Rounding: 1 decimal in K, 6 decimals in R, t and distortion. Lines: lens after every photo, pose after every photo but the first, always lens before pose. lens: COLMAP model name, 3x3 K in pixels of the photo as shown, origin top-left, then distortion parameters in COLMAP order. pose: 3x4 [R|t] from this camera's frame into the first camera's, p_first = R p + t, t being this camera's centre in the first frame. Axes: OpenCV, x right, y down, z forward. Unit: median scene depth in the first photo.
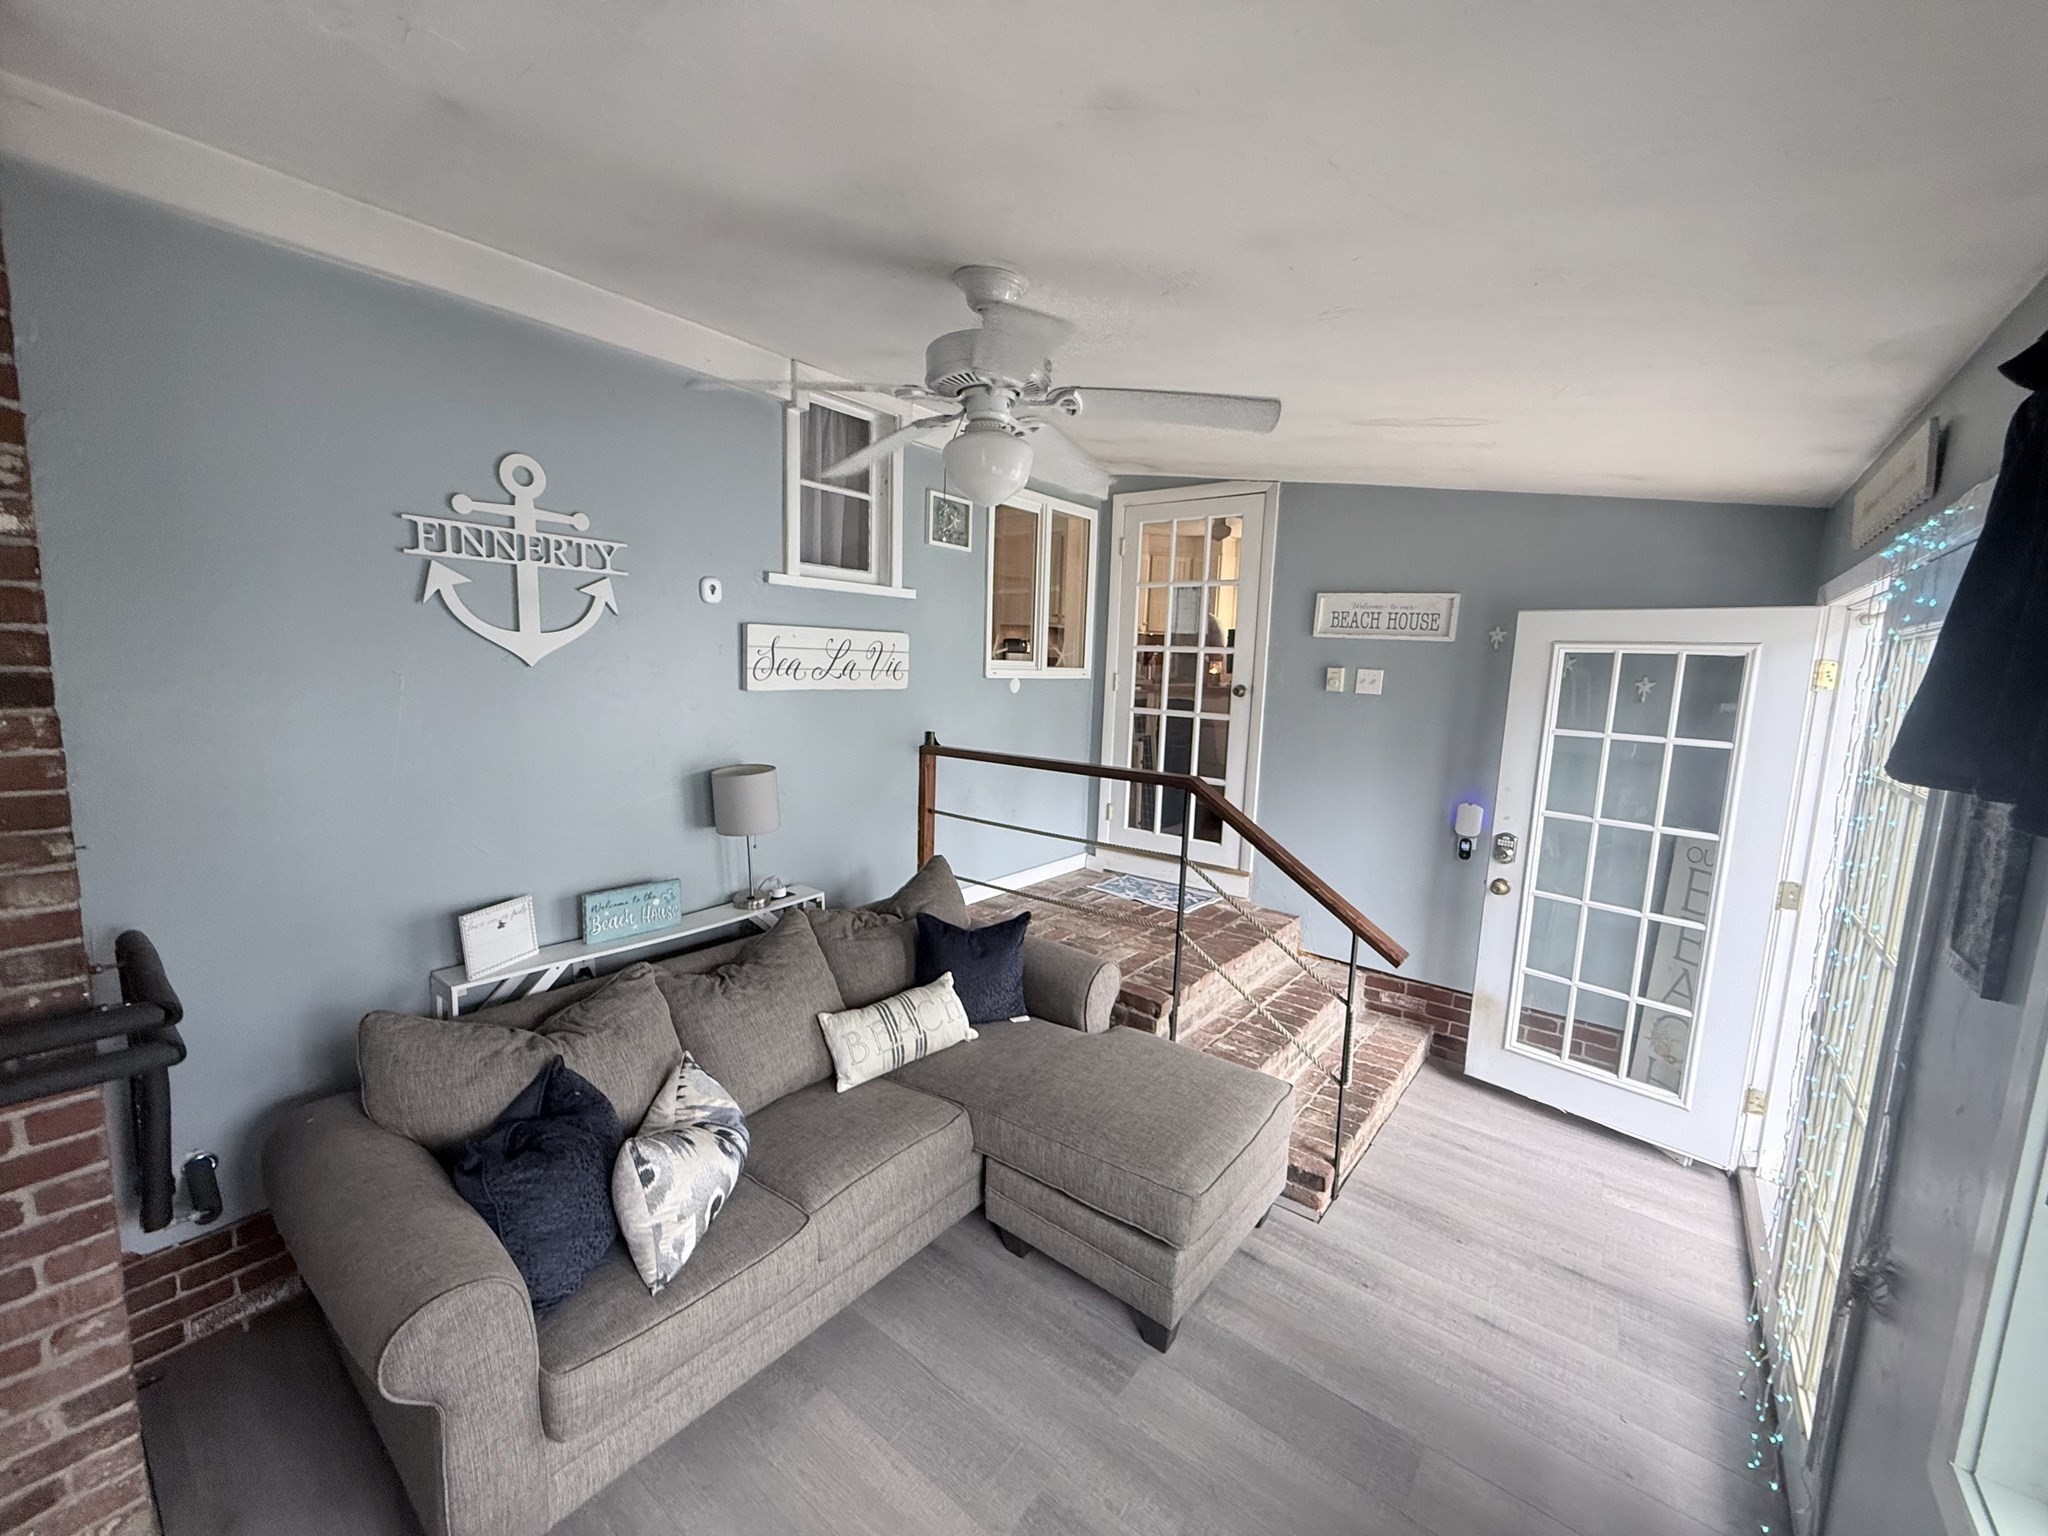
lens RADIAL K [[821.3, 0, 1016.1], [0, 821.3, 769.1], [0, 0, 1]] dist [-0.001719, -0.000095]
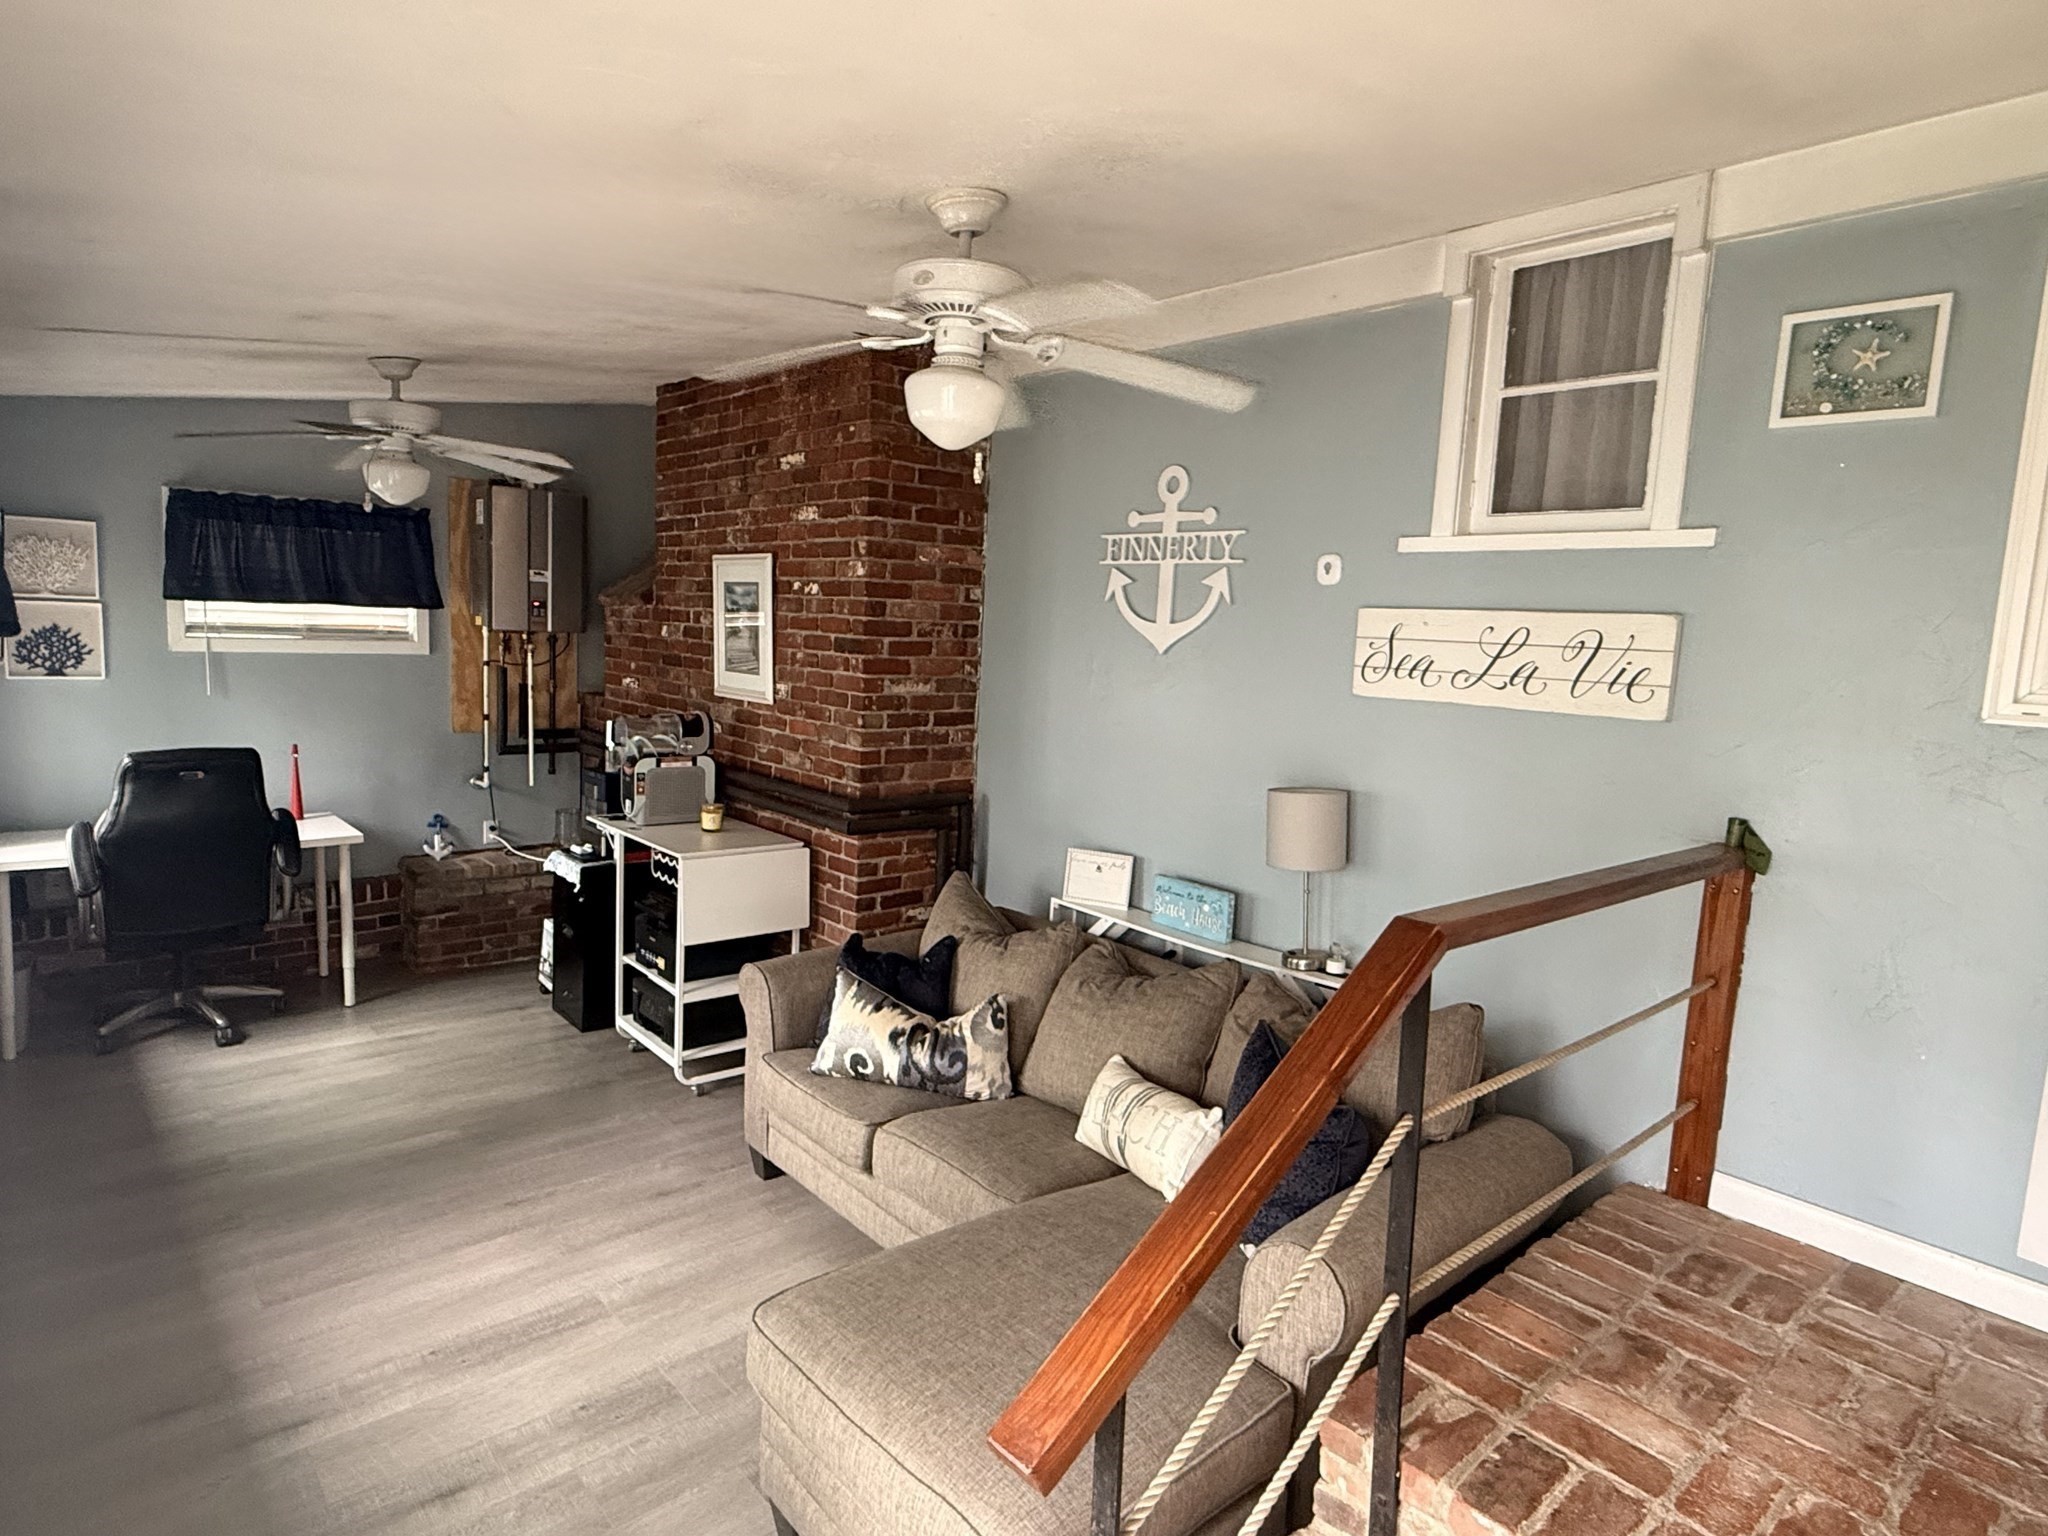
lens RADIAL K [[1151.4, 0, 1018.9], [0, 1151.4, 767.0], [0, 0, 1]] dist [0.000796, 0.000682]
pose [[-0.177032, 0.075009, -0.981343, 0.827435], [-0.187350, 0.976291, 0.108421, -0.091489], [0.966209, 0.203049, -0.158782, 0.921065]]
